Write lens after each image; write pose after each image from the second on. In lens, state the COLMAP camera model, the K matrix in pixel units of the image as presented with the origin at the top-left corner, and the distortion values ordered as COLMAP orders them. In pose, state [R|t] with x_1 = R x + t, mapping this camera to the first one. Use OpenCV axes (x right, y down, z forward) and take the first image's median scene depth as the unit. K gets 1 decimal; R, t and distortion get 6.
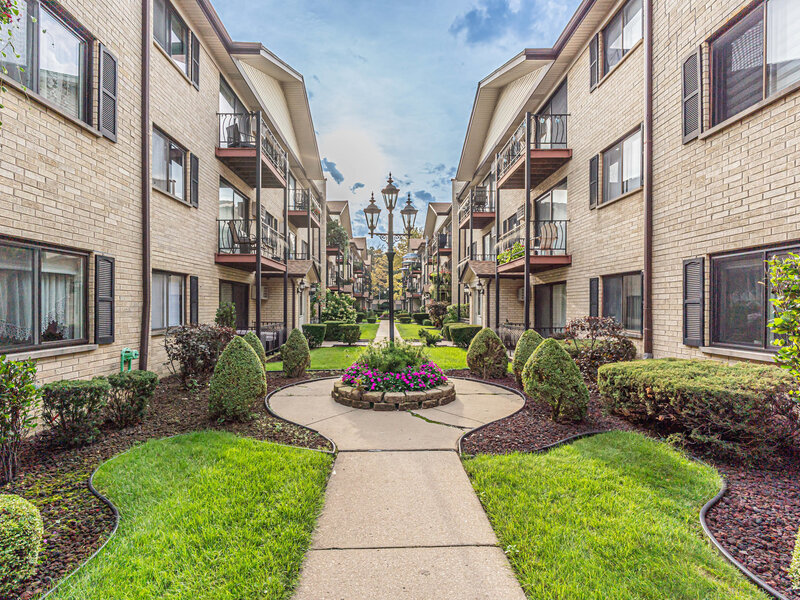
lens RADIAL K [[396.2, 0, 400.0], [0, 396.2, 300.0], [0, 0, 1]] dist [-0.004870, -0.000639]
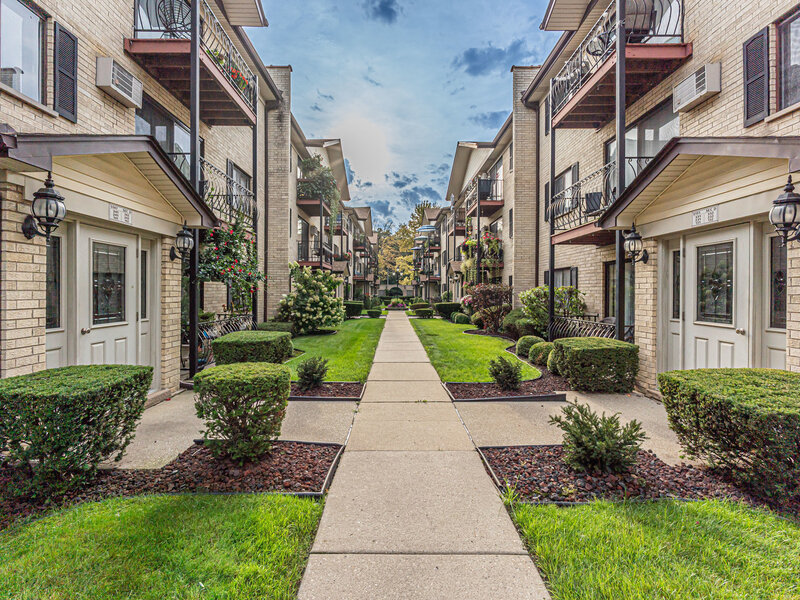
lens RADIAL K [[404.9, 0, 400.0], [0, 404.9, 300.0], [0, 0, 1]] dist [0.014656, 0.000120]
pose [[0.999741, 0.003393, -0.022512, -0.012096], [-0.002616, 0.999403, 0.034444, 0.005162], [0.022615, -0.034376, 0.999153, 0.315296]]
